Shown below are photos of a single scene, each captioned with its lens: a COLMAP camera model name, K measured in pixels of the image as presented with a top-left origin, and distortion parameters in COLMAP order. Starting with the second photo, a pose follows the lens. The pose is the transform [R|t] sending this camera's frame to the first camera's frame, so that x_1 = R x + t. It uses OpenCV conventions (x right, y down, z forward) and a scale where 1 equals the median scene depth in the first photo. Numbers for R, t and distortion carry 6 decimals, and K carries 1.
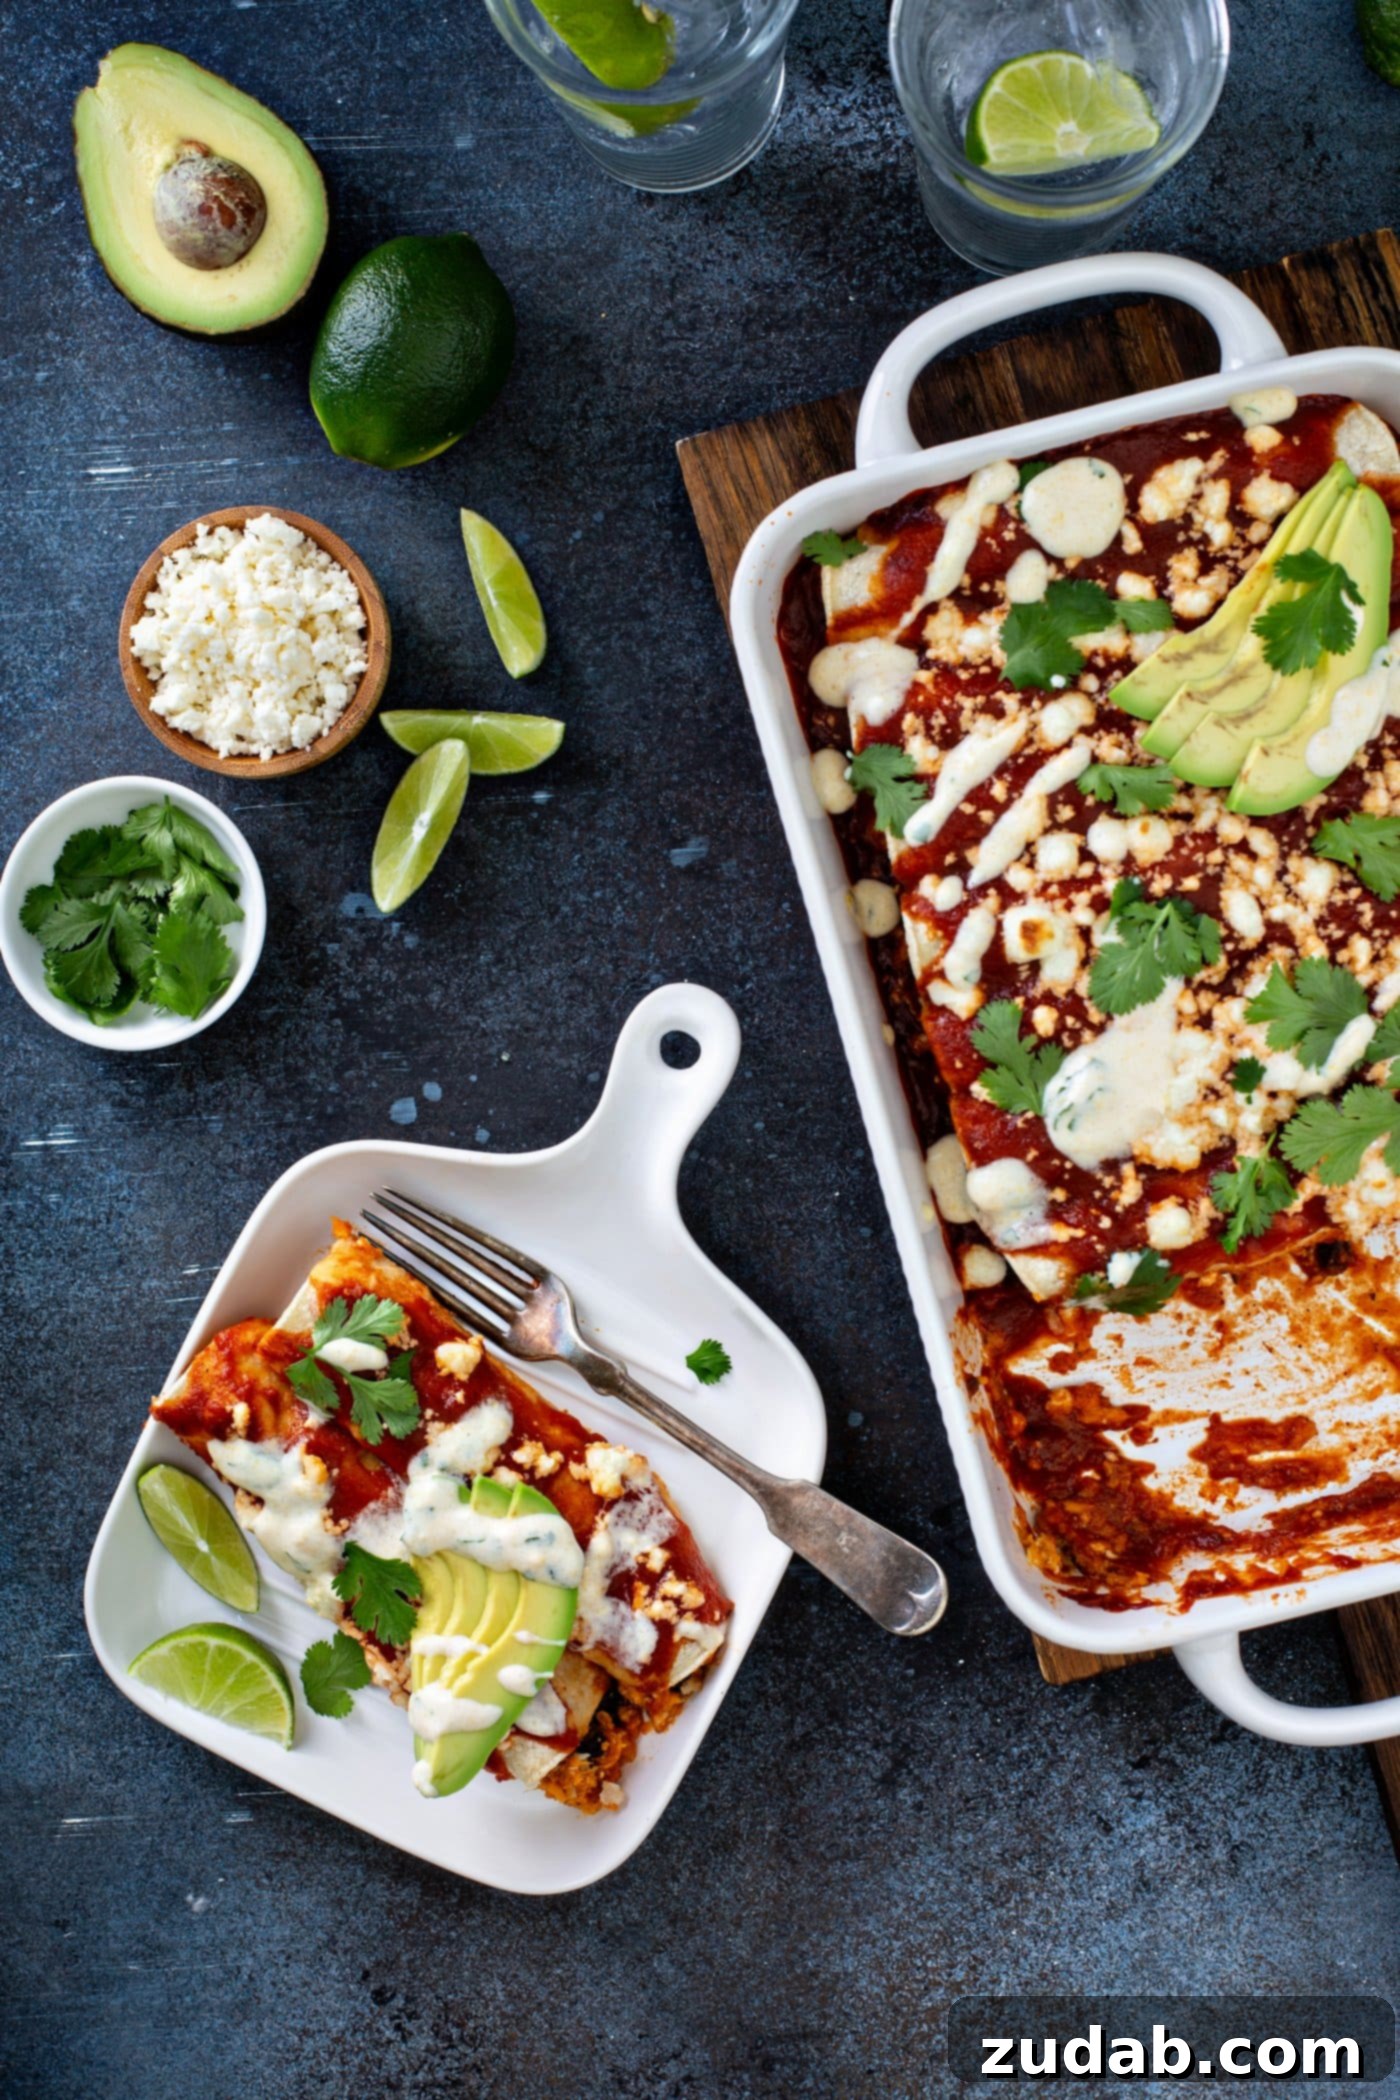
lens RADIAL K [[3356.2, 0, 681.2], [0, 3356.2, 1049.4], [0, 0, 1]] dist [-0.182146, 0.000000]
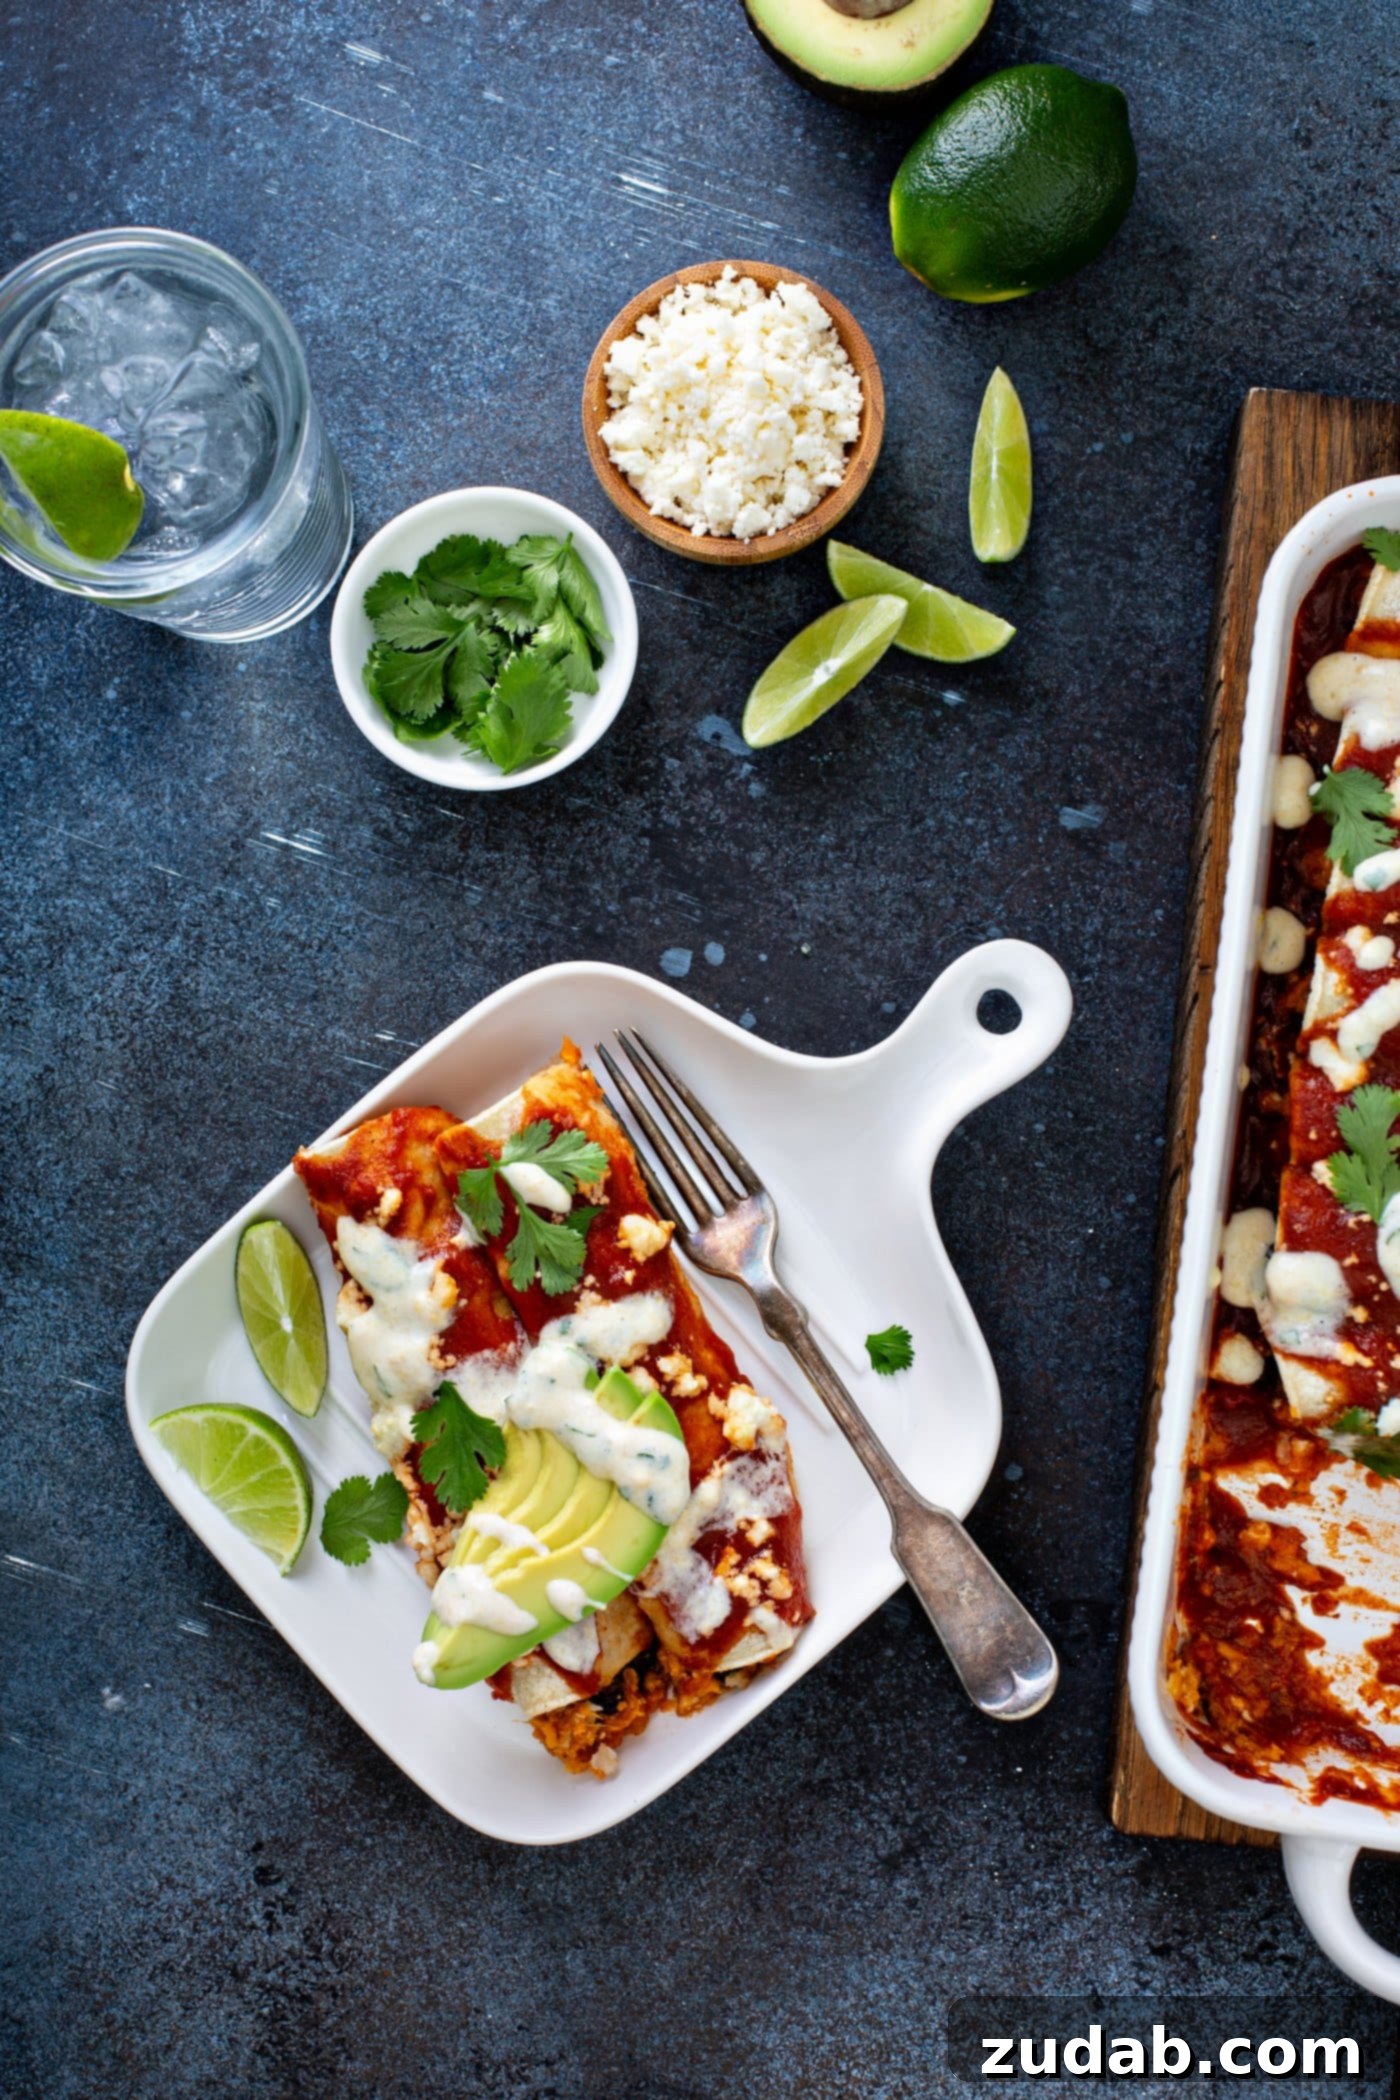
lens RADIAL K [[3356.2, 0, 665.0], [0, 3356.2, 1040.1], [0, 0, 1]] dist [-0.182146, 0.000000]
pose [[0.924171, 0.381970, -0.002803, -0.076462], [-0.381849, 0.923636, -0.032999, 0.069684], [-0.010016, 0.031567, 0.999451, 0.107621]]
